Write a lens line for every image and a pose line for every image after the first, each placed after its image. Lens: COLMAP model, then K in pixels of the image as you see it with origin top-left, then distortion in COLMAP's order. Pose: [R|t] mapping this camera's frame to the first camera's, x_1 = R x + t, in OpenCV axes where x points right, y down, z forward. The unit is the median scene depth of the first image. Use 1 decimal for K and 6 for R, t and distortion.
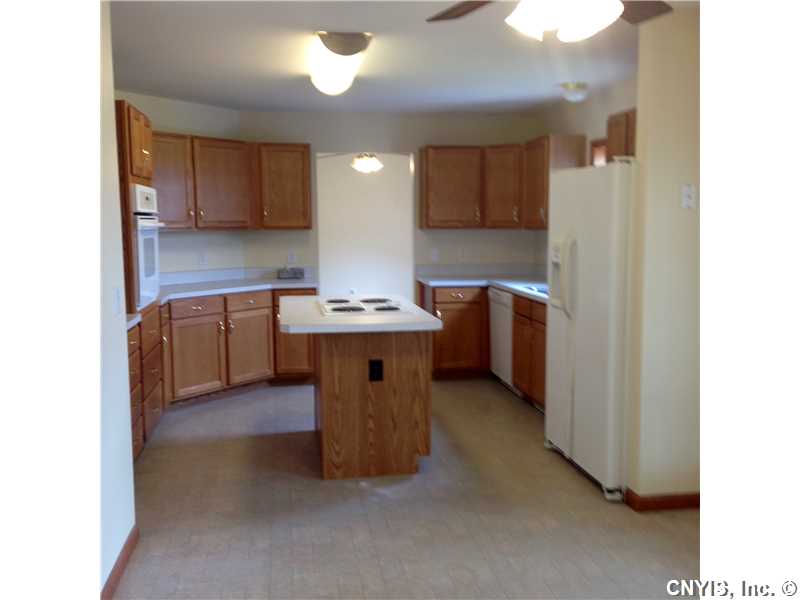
lens RADIAL K [[729.3, 0, 400.0], [0, 729.3, 300.0], [0, 0, 1]] dist [0.085861, 0.002722]
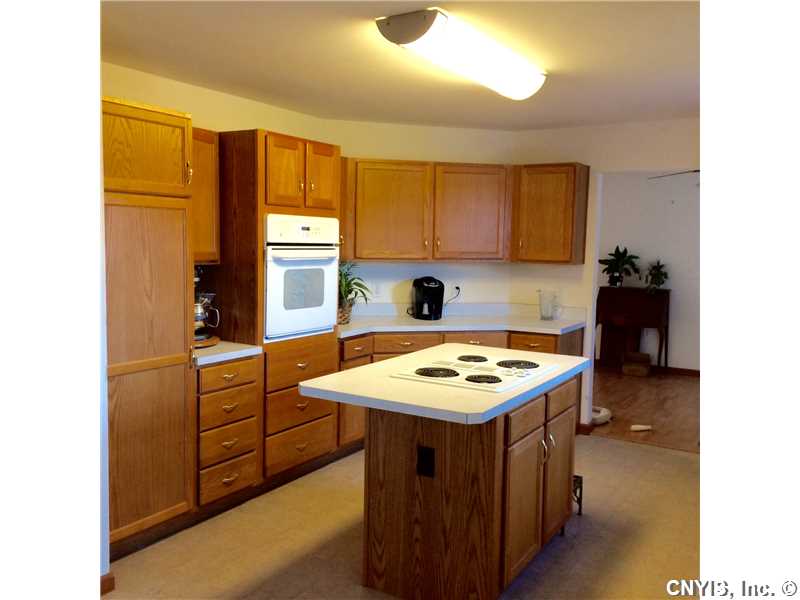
lens RADIAL K [[672.7, 0, 400.0], [0, 672.7, 300.0], [0, 0, 1]] dist [0.043034, -0.002722]
pose [[0.756007, 0.073280, -0.650448, 0.305299], [-0.091012, 0.995829, 0.006408, -0.054790], [0.648205, 0.054355, 0.759523, 0.370909]]
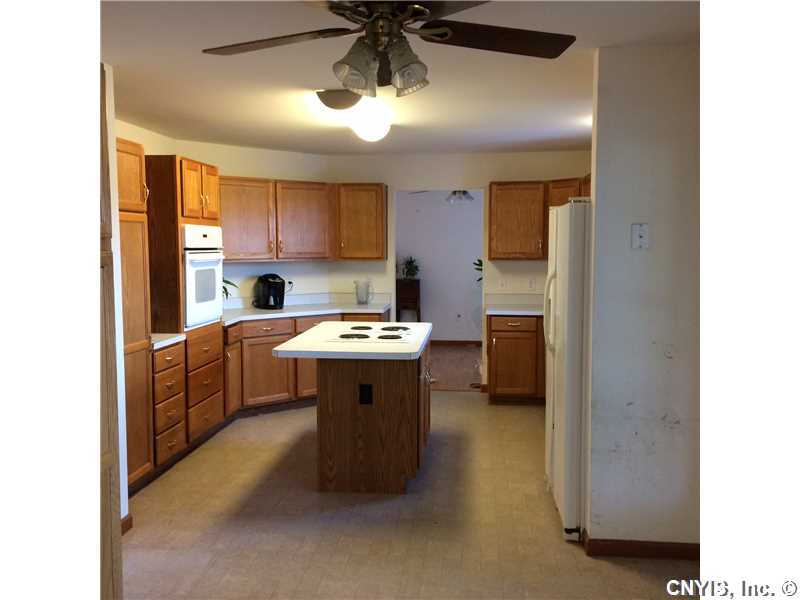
lens RADIAL K [[672.7, 0, 400.0], [0, 672.7, 300.0], [0, 0, 1]] dist [0.043034, -0.002722]
pose [[0.964154, 0.023400, -0.264311, 0.223592], [-0.030462, 0.999279, -0.022650, -0.017912], [0.263590, 0.029890, 0.964172, 0.038417]]
